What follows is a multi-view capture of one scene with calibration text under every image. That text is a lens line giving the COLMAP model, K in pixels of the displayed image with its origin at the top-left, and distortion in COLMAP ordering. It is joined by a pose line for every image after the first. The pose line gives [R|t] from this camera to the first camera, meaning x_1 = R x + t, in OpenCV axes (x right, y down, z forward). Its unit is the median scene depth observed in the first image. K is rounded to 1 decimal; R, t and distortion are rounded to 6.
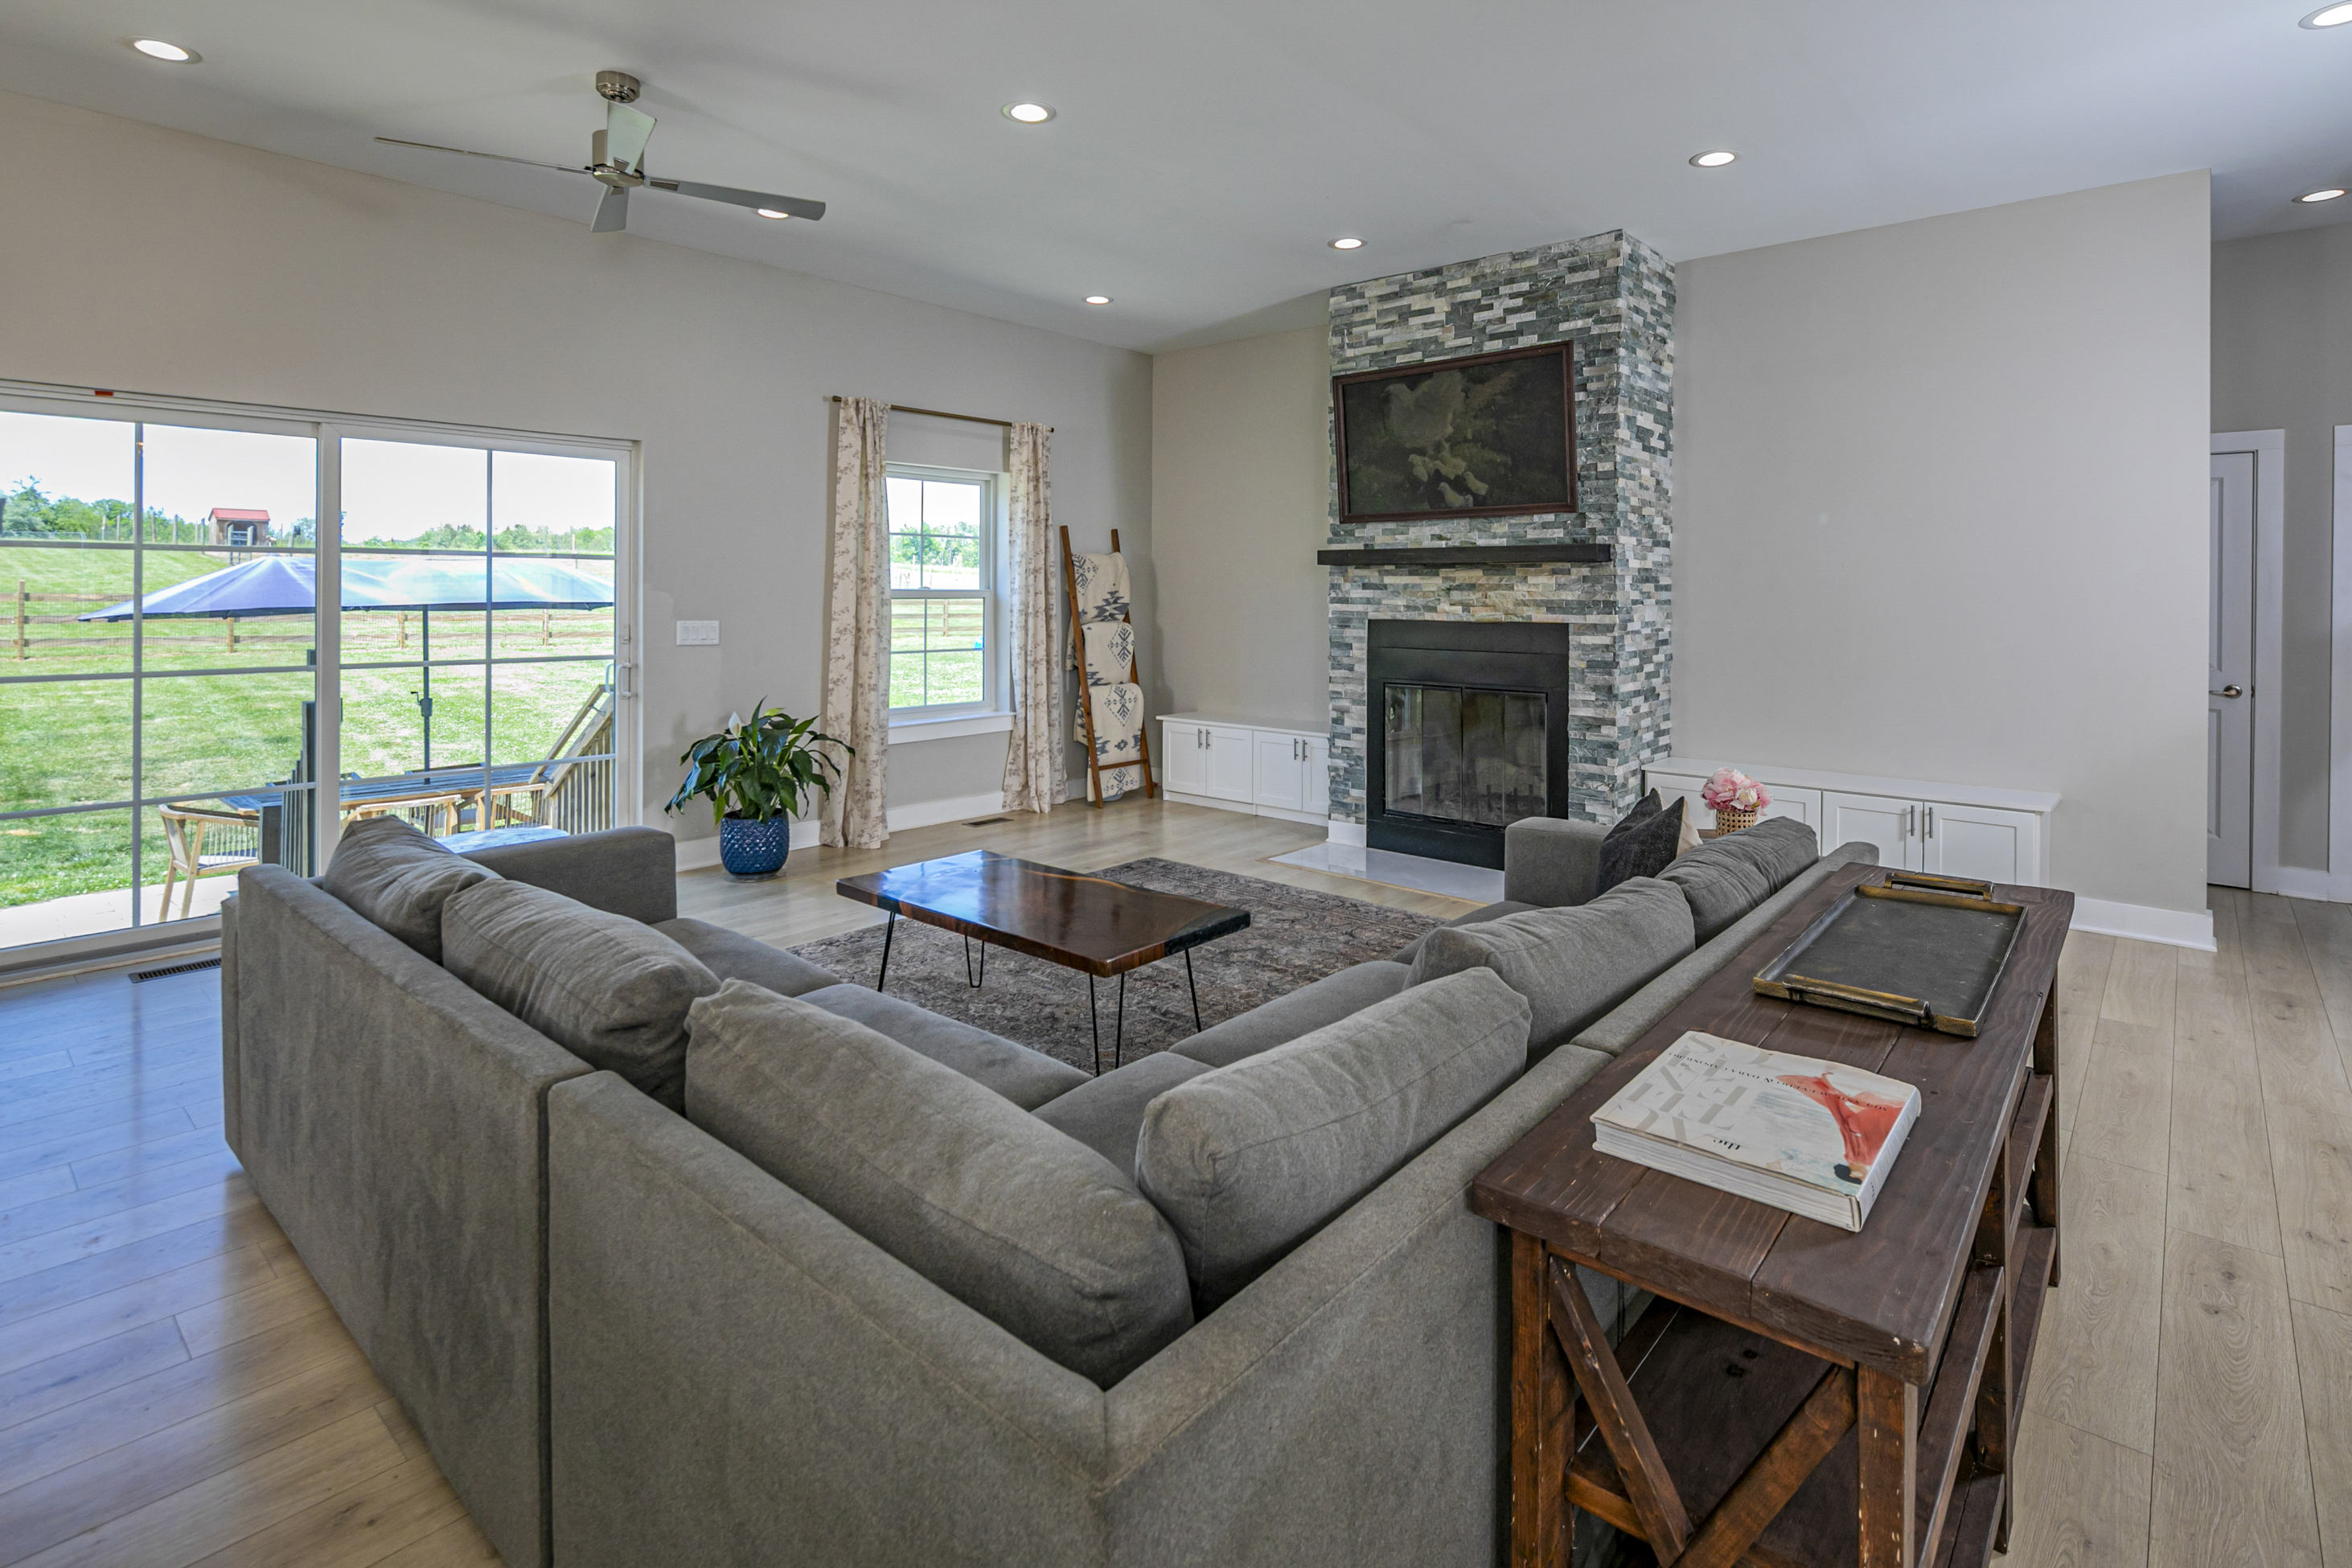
lens RADIAL K [[1150.8, 0, 1162.0], [0, 1150.8, 589.6], [0, 0, 1]] dist [0.001280, 0.000100]
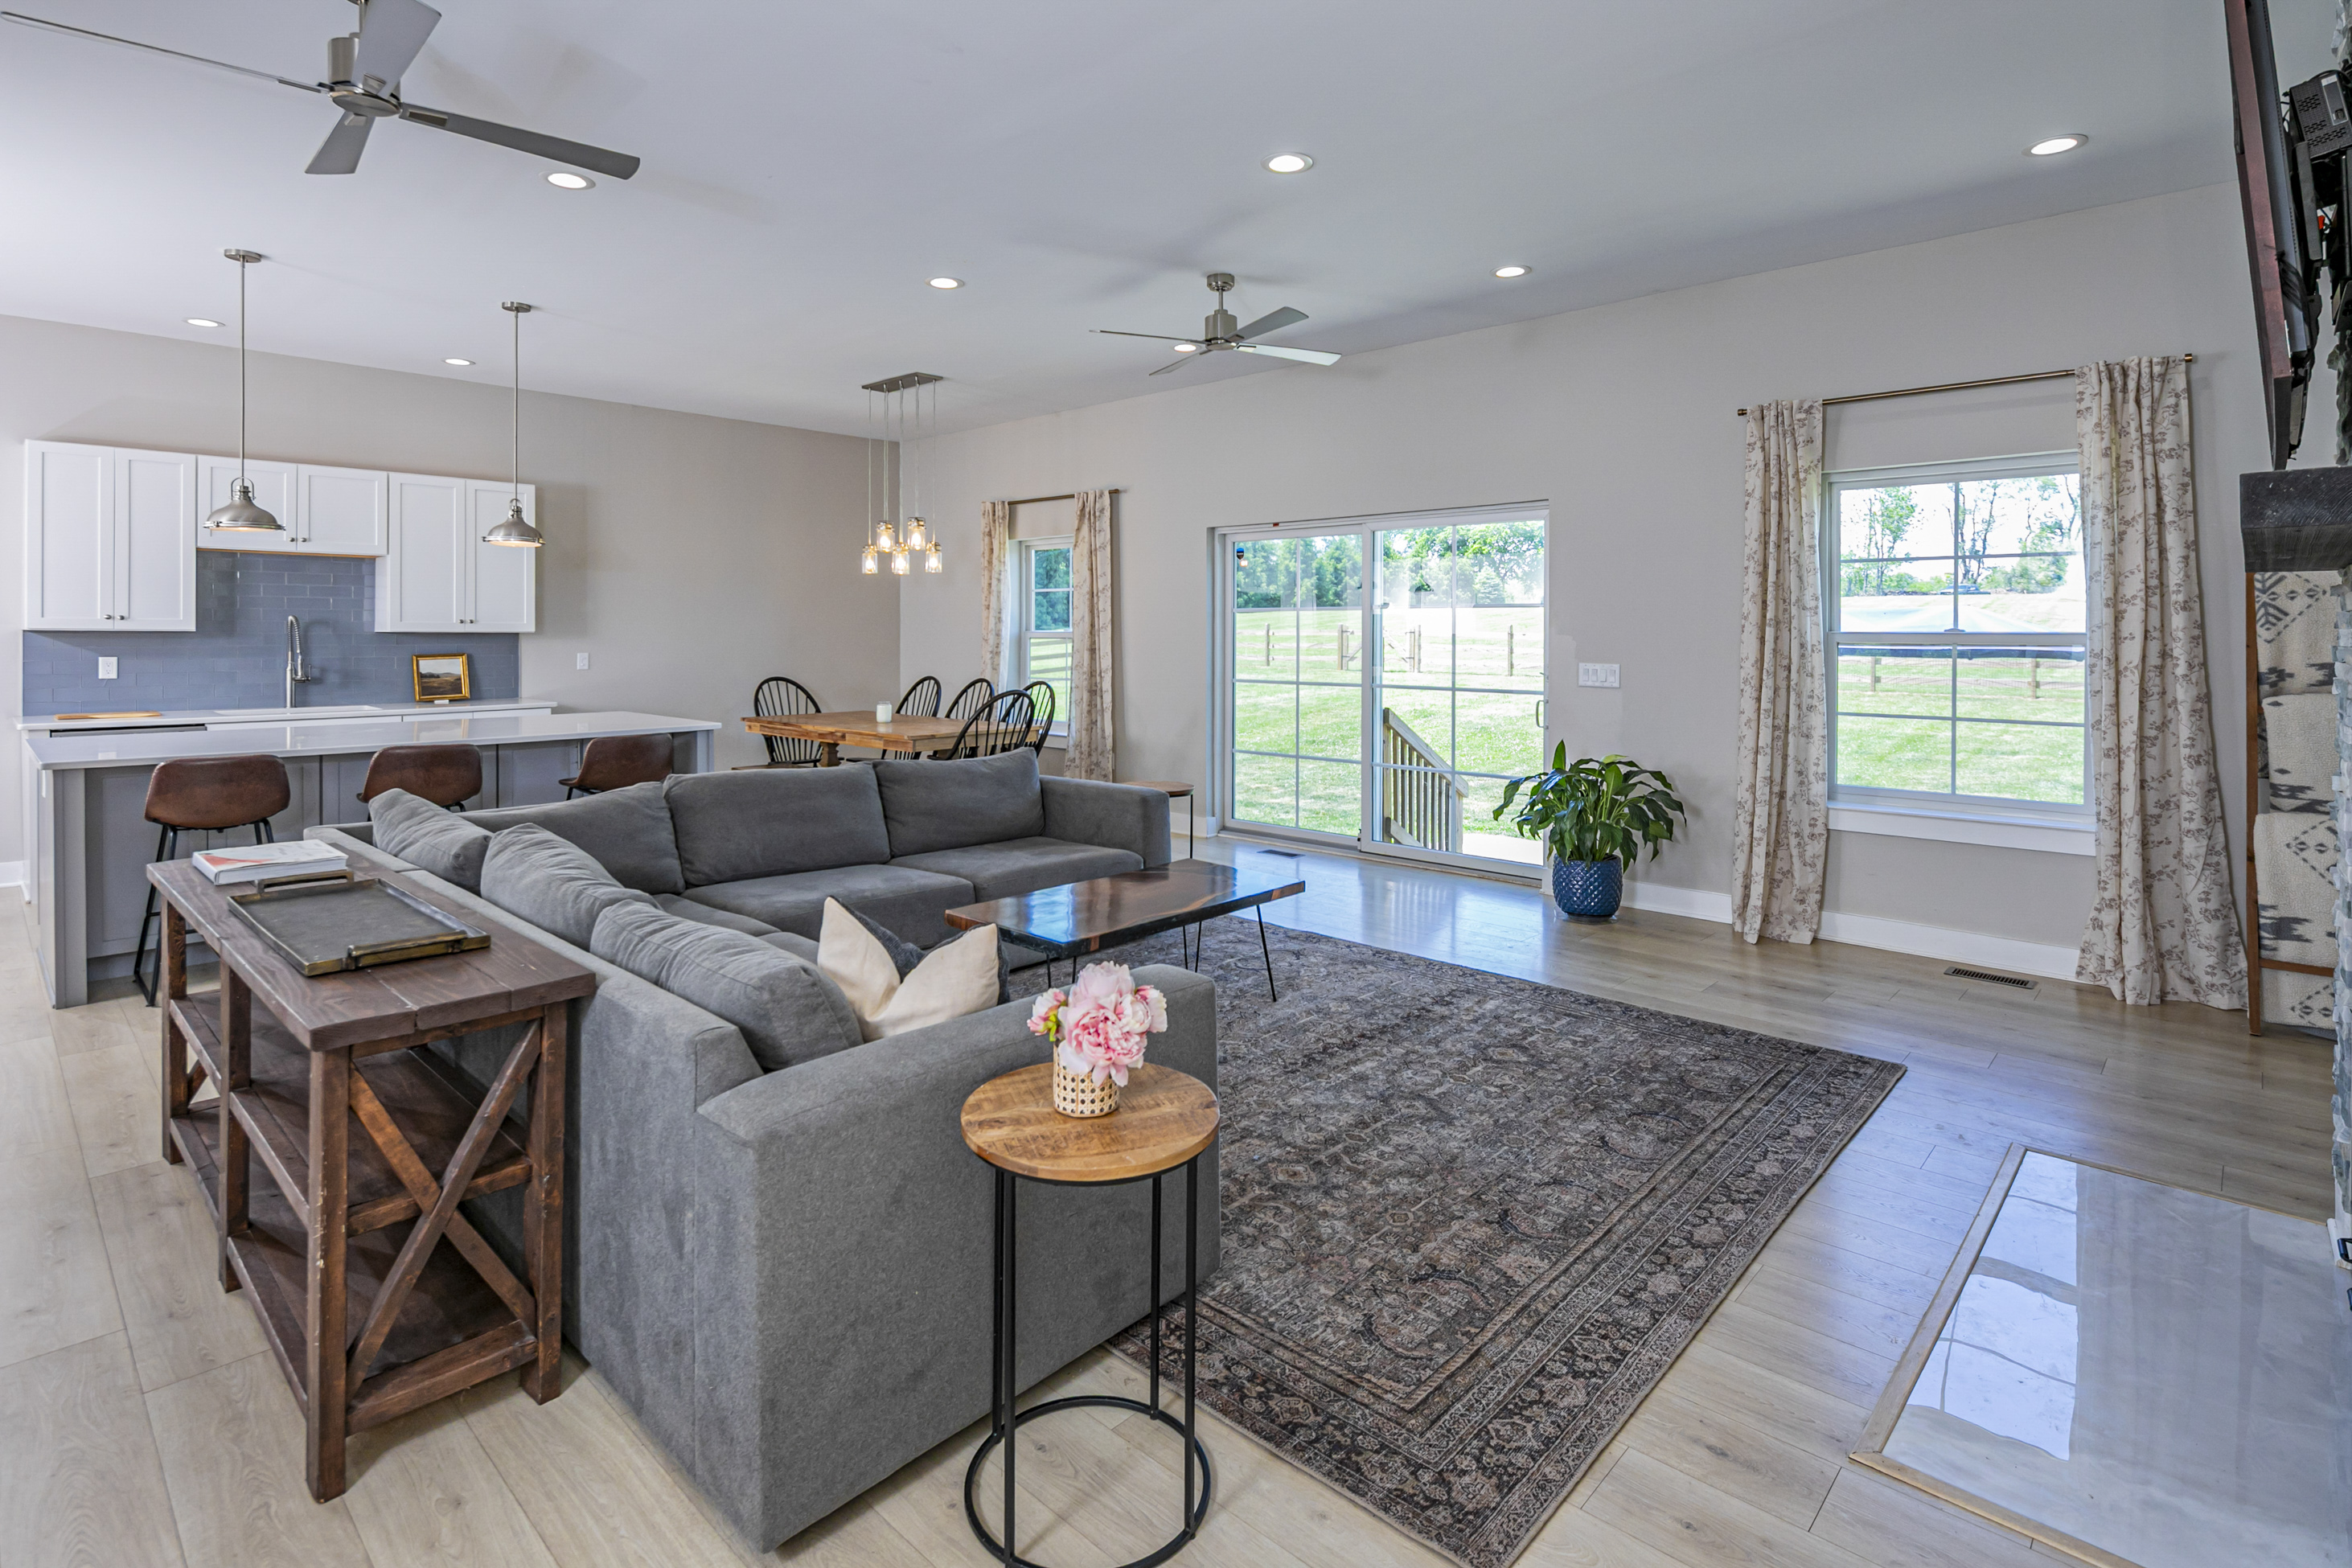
lens RADIAL K [[1115.6, 0, 1169.7], [0, 1115.6, 659.0], [0, 0, 1]] dist [0.000148, -0.000727]
pose [[-0.016736, 0.018385, -0.999691, 0.596815], [-0.002030, 0.999828, 0.018422, 0.005001], [0.999858, 0.002338, -0.016696, 0.616210]]
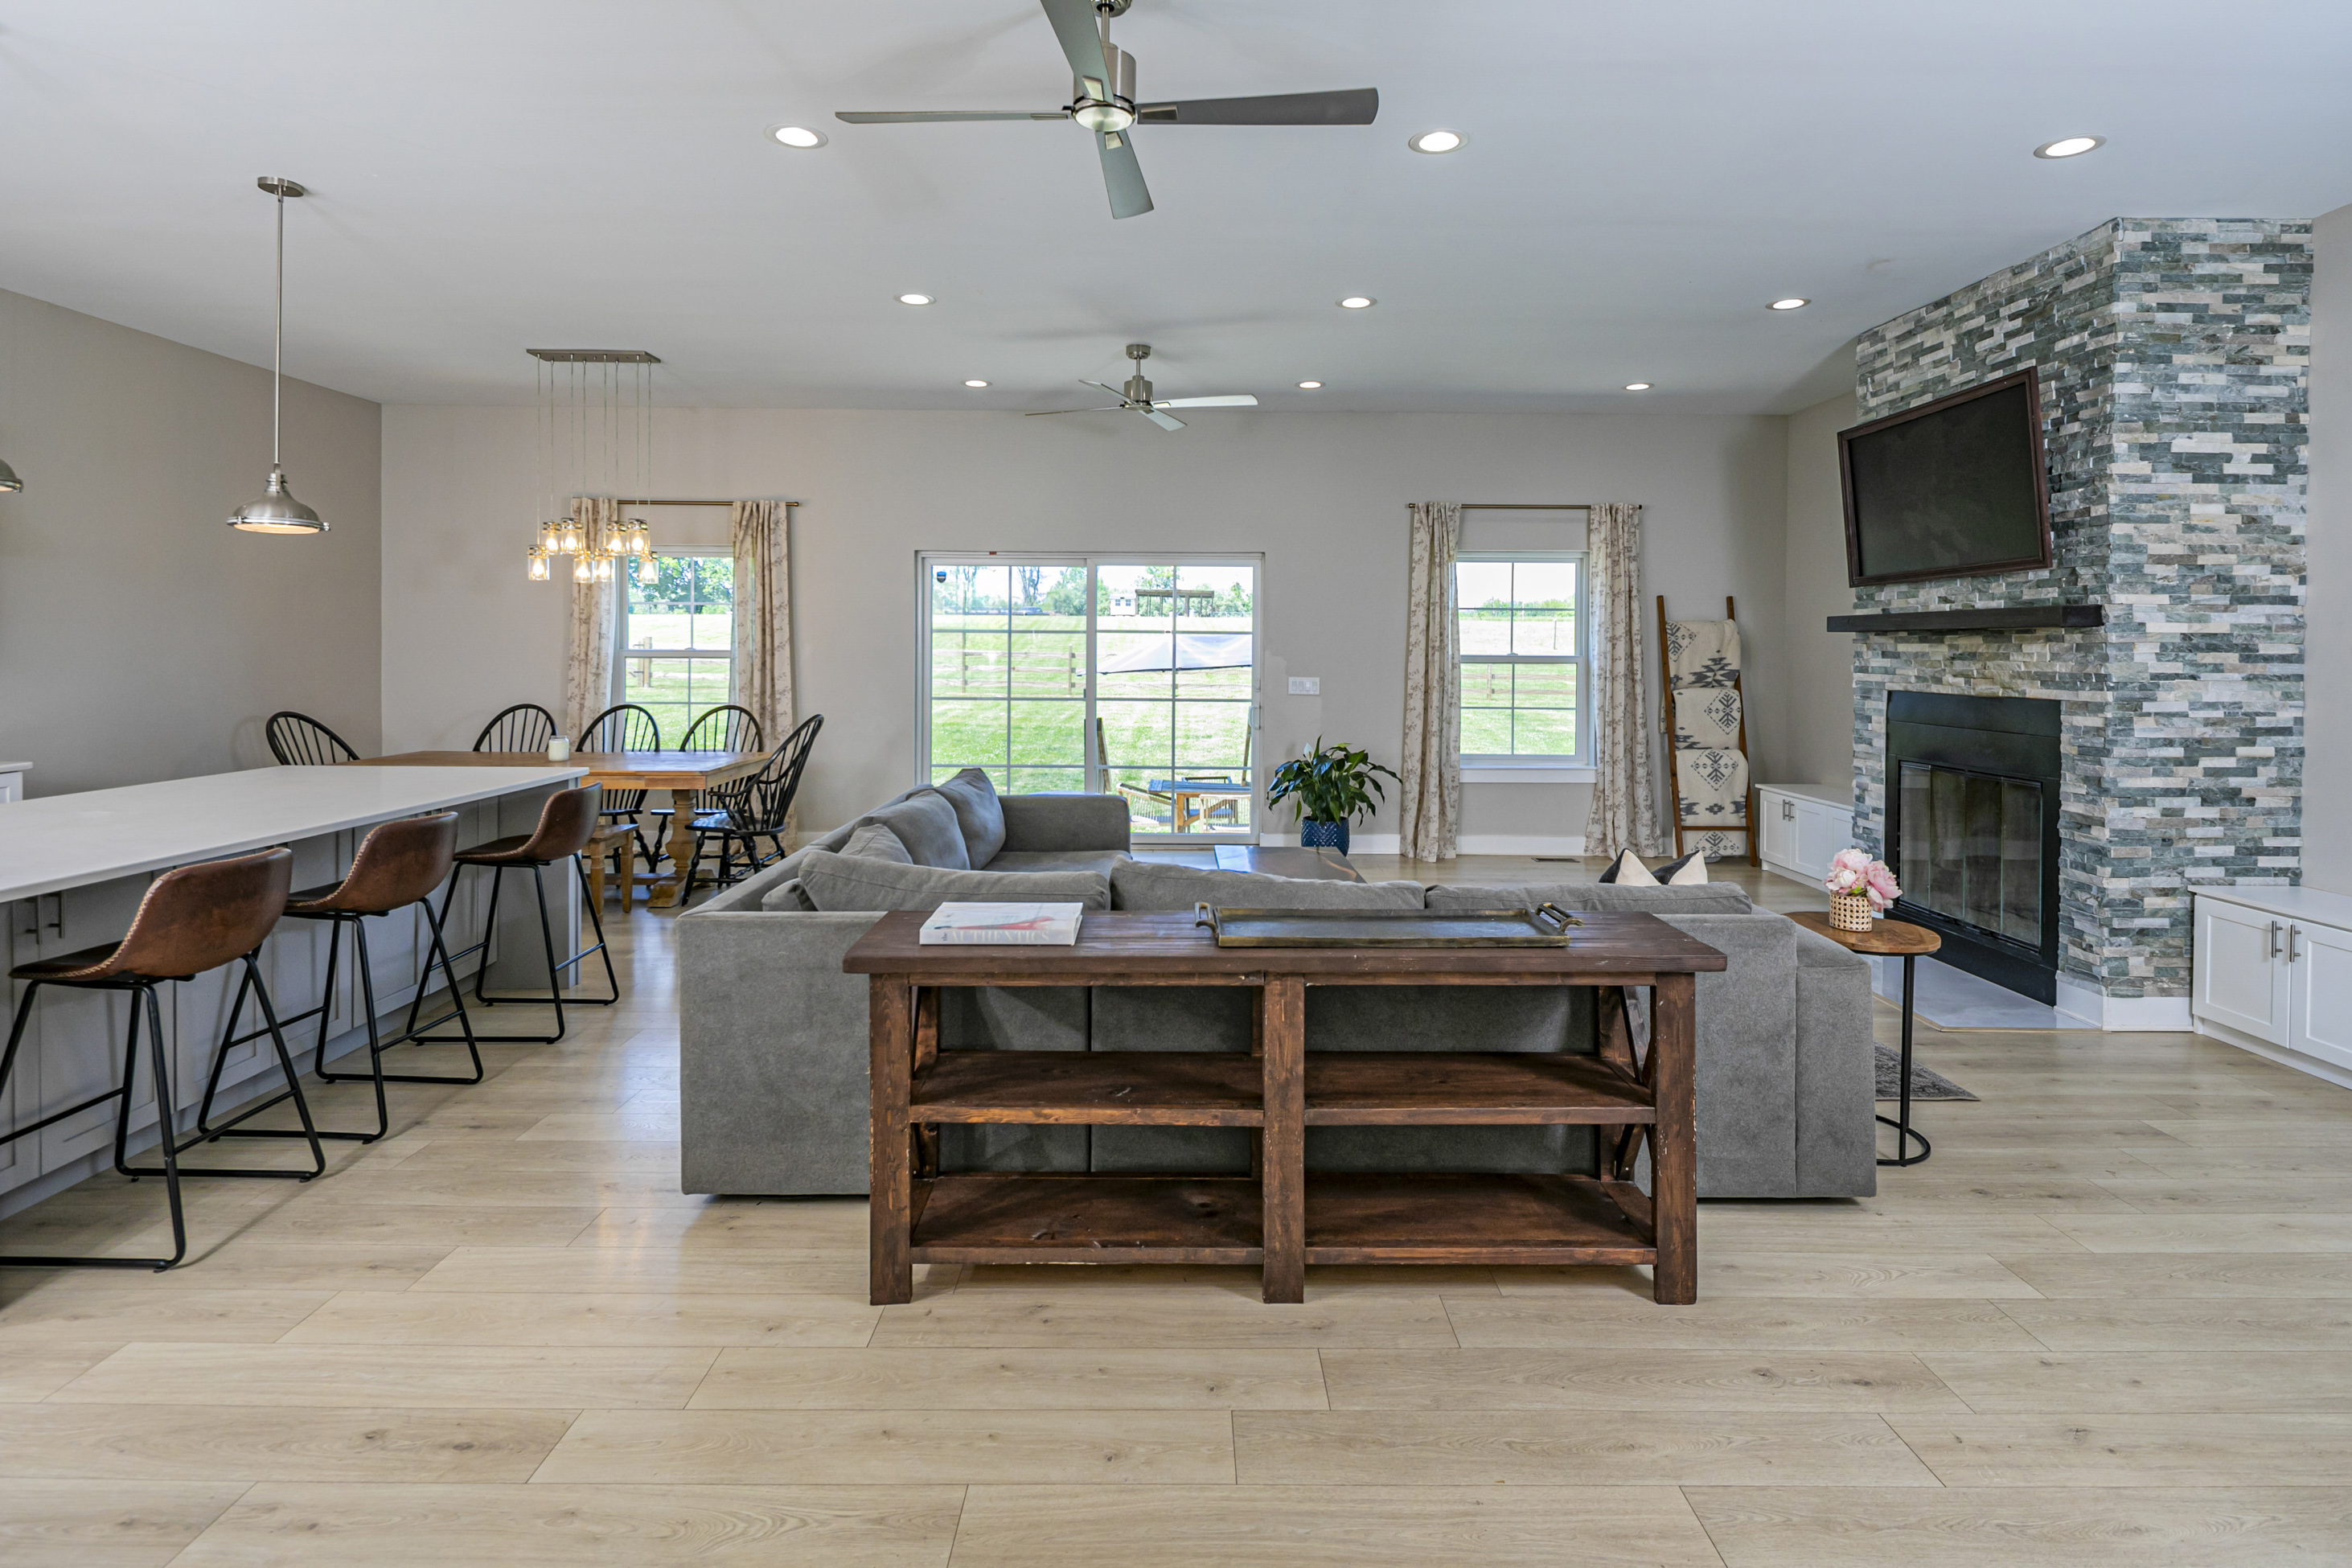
lens RADIAL K [[1115.6, 0, 1169.7], [0, 1115.6, 659.0], [0, 0, 1]] dist [0.000148, -0.000727]
pose [[0.665067, 0.007481, -0.746747, 0.488110], [-0.003126, 0.999969, 0.007233, -0.004271], [0.746777, -0.002476, 0.665069, -0.021192]]
